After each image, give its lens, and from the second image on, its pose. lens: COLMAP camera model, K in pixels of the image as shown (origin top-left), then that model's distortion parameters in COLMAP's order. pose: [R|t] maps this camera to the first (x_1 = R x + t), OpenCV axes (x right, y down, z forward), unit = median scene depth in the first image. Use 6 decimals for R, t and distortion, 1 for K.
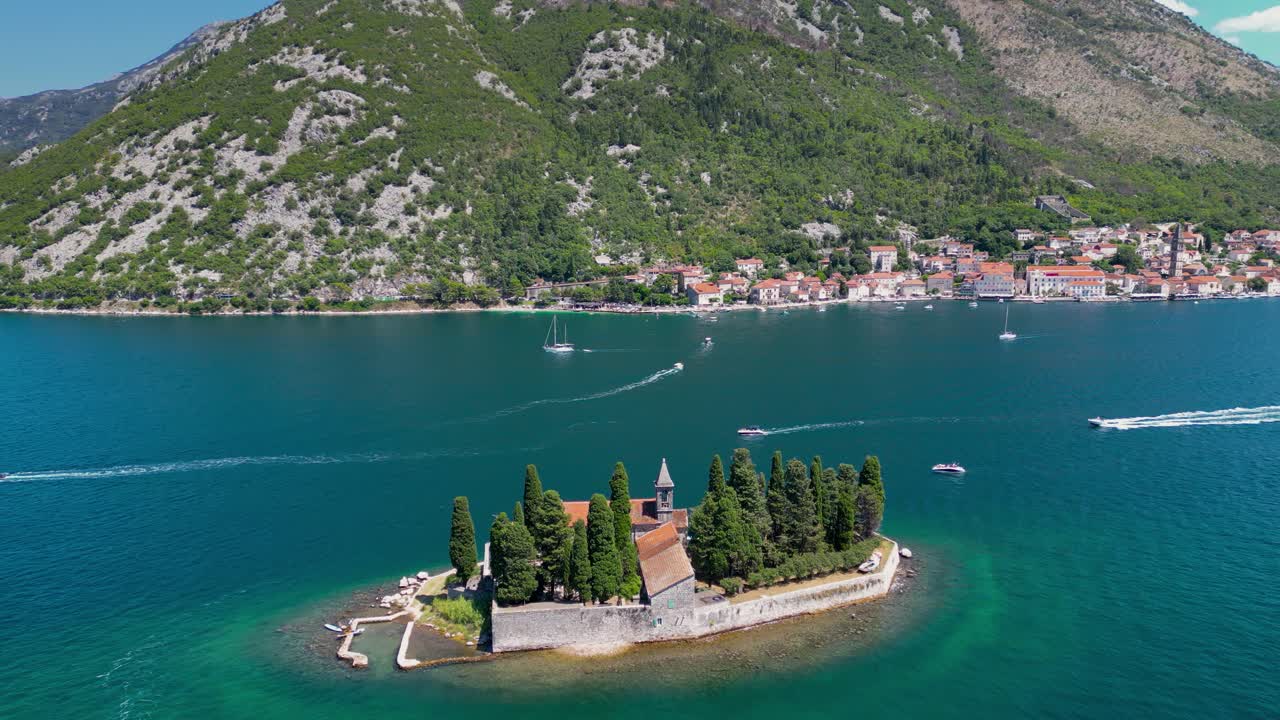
lens RADIAL K [[925.4, 0, 642.3], [0, 925.4, 371.4], [0, 0, 1]] dist [0.057306, -0.067068]
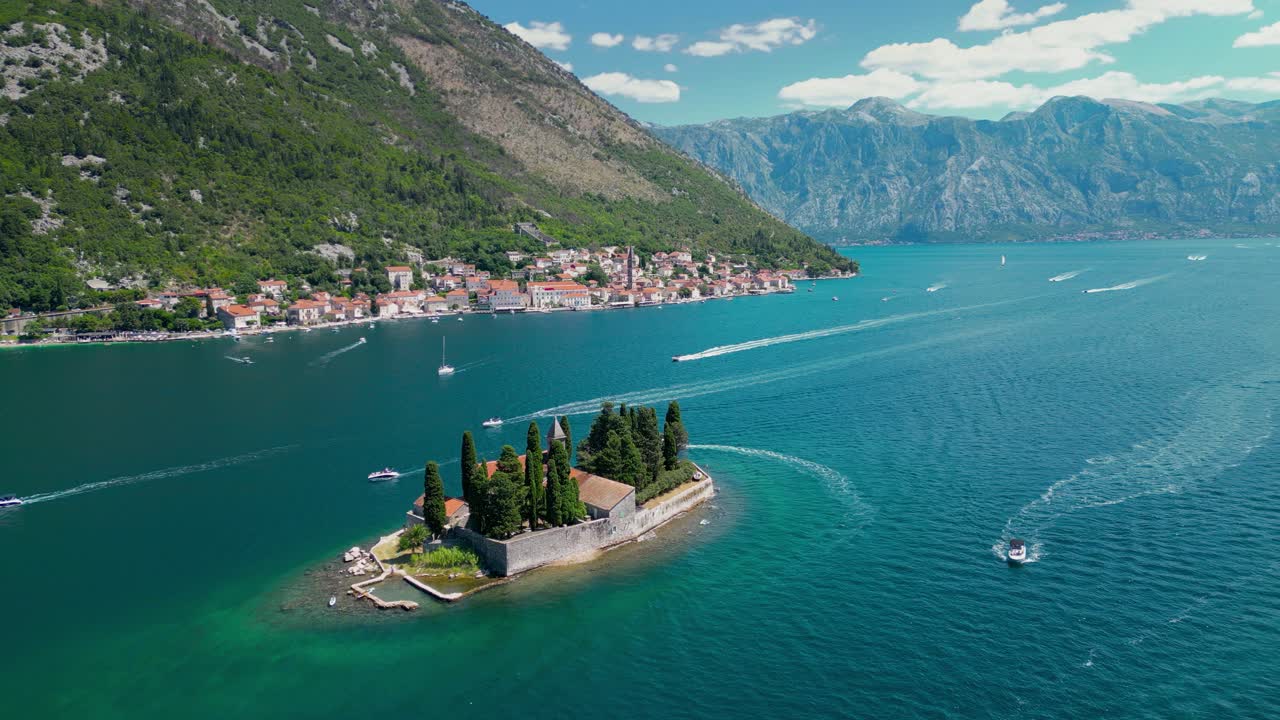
lens RADIAL K [[925.4, 0, 651.3], [0, 925.4, 362.4], [0, 0, 1]] dist [0.057306, -0.067068]
pose [[0.817416, -0.072395, 0.571481, -0.114375], [0.094333, 0.995502, -0.008819, 0.009403], [-0.568271, 0.061118, 0.820568, -0.017988]]
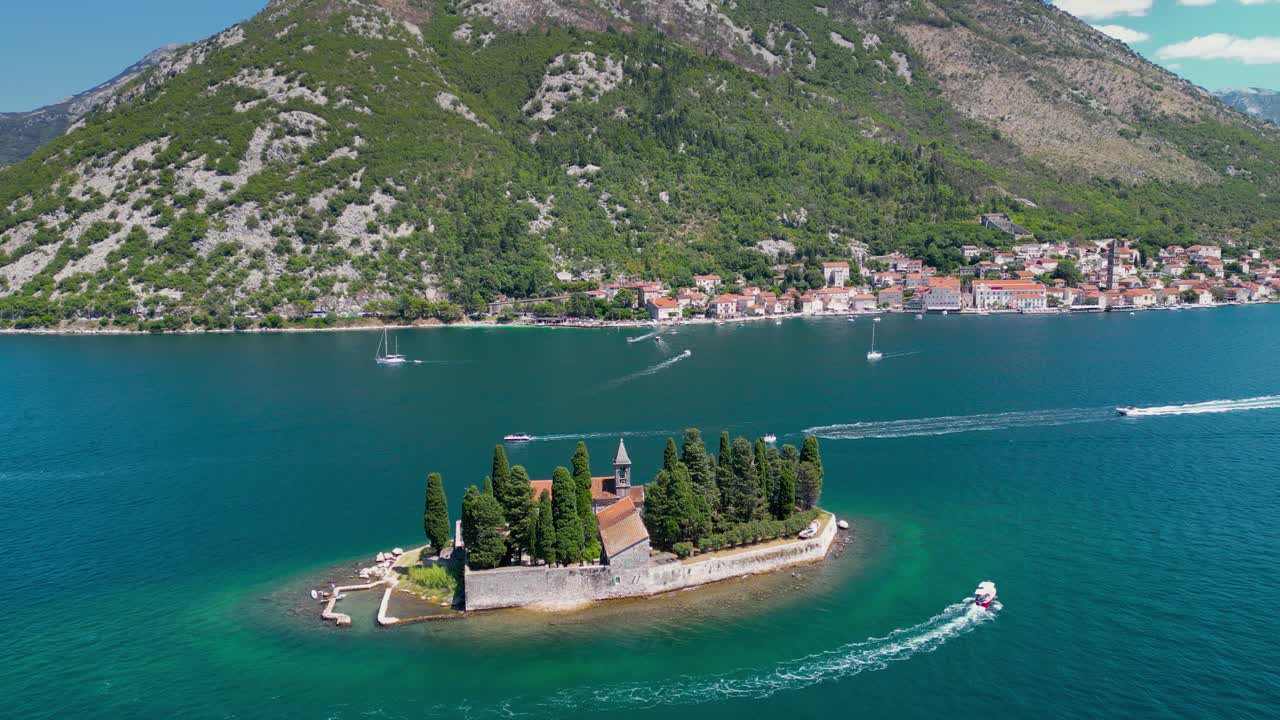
lens RADIAL K [[925.4, 0, 644.7], [0, 925.4, 370.8], [0, 0, 1]] dist [0.057306, -0.067068]
pose [[0.999023, -0.010223, 0.042984, 0.000942], [0.011256, 0.999652, -0.023857, 0.008171], [-0.042725, 0.024318, 0.998791, -0.018646]]
